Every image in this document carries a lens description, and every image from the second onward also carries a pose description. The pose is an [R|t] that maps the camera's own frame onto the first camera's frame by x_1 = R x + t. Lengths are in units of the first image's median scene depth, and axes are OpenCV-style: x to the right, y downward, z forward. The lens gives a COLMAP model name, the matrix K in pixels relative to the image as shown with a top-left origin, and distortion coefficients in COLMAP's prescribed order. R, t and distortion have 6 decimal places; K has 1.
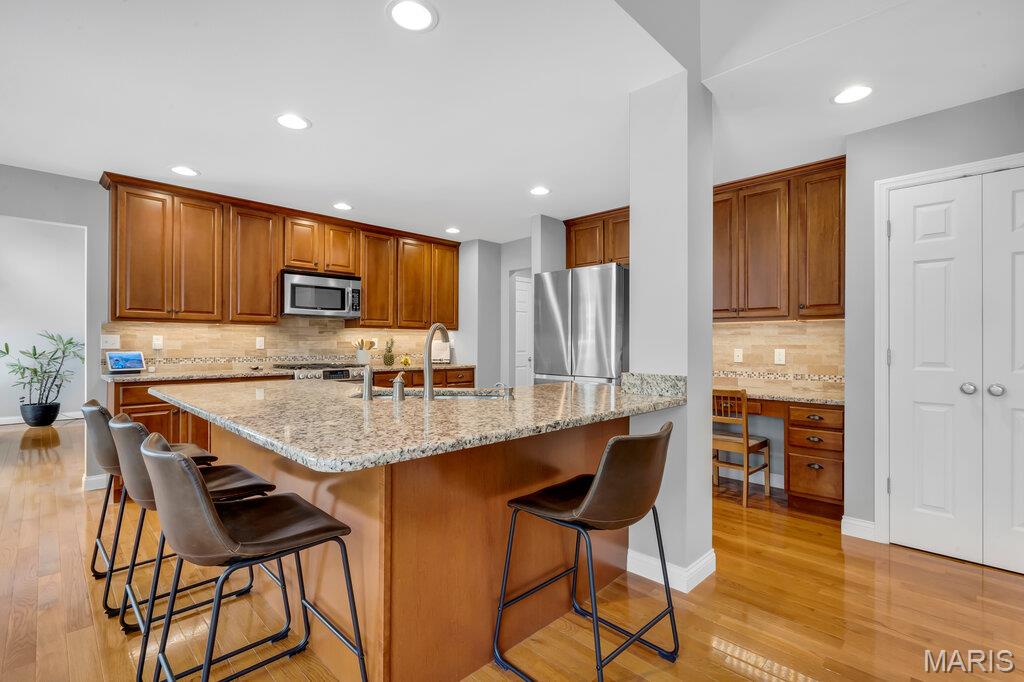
lens RADIAL K [[467.5, 0, 510.2], [0, 467.5, 342.9], [0, 0, 1]] dist [-0.000004, 0.000304]
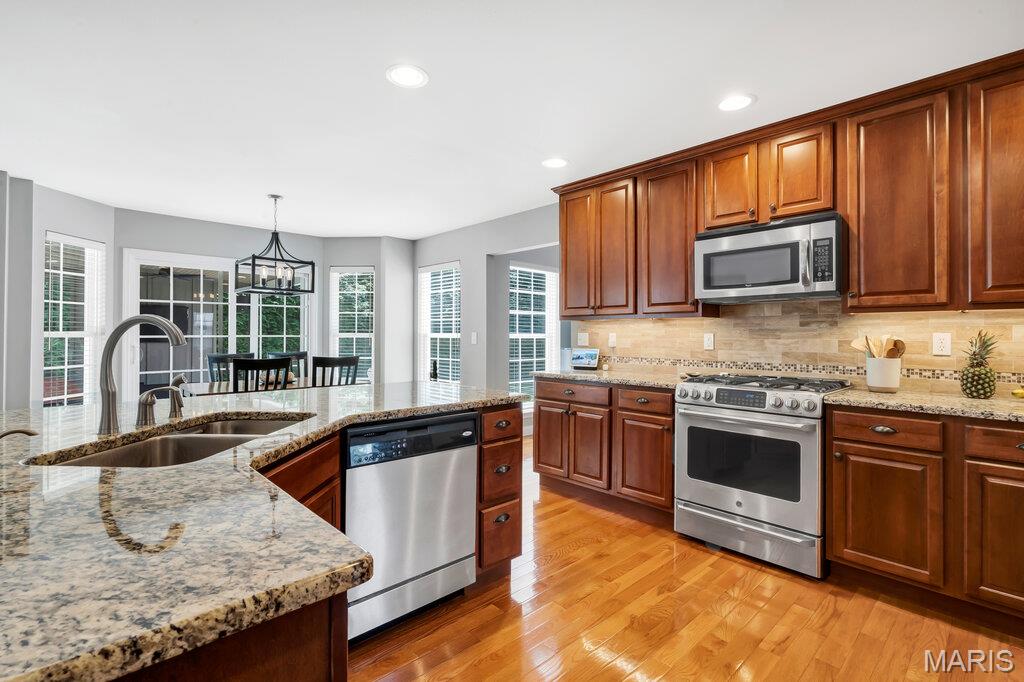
lens RADIAL K [[467.5, 0, 510.7], [0, 467.5, 330.5], [0, 0, 1]] dist [-0.000004, 0.000304]
pose [[-0.027312, -0.006266, -0.999607, 0.193761], [0.006126, 0.999961, -0.006436, -0.013720], [0.999608, -0.006300, -0.027273, 0.684142]]
